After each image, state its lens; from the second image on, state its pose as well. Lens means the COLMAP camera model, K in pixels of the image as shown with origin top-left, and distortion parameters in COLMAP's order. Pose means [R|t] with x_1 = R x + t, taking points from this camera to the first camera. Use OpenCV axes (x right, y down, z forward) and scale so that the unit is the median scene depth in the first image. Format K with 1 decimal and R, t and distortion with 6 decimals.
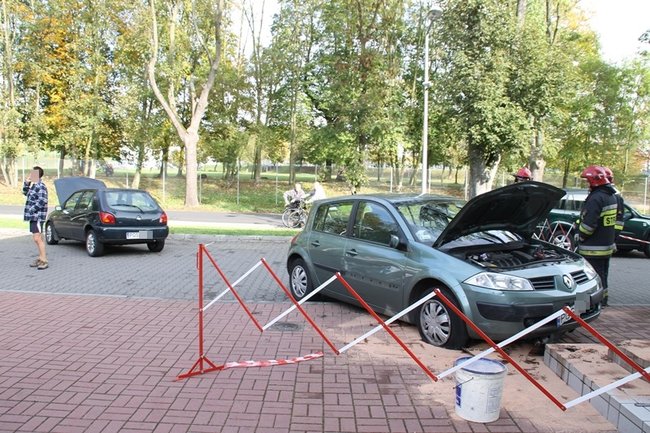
lens RADIAL K [[555.1, 0, 335.5], [0, 555.1, 217.5], [0, 0, 1]] dist [-0.104310, 0.001665]
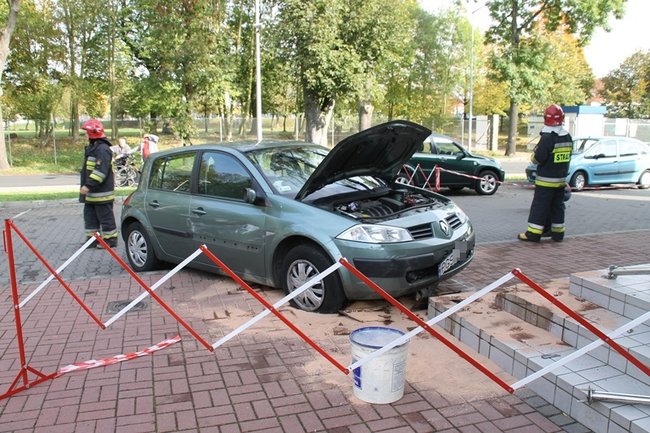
lens RADIAL K [[551.3, 0, 325.0], [0, 551.3, 216.5], [0, 0, 1]] dist [-0.184931, 0.142934]
pose [[0.956246, -0.076492, 0.282389, -0.021563], [0.051279, 0.994095, 0.095629, -0.000165], [-0.288036, -0.076964, 0.954522, 0.127035]]
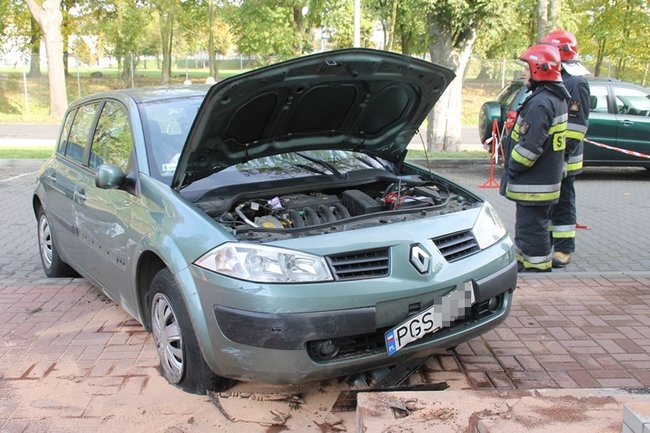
lens RADIAL K [[703.5, 0, 325.0], [0, 703.5, 216.5], [0, 0, 1]] dist [-0.023283, 0.007462]
pose [[0.999730, -0.022384, 0.006249, 0.251285], [0.021423, 0.991856, 0.125548, 0.001692], [-0.009008, -0.125381, 0.992068, 0.288326]]
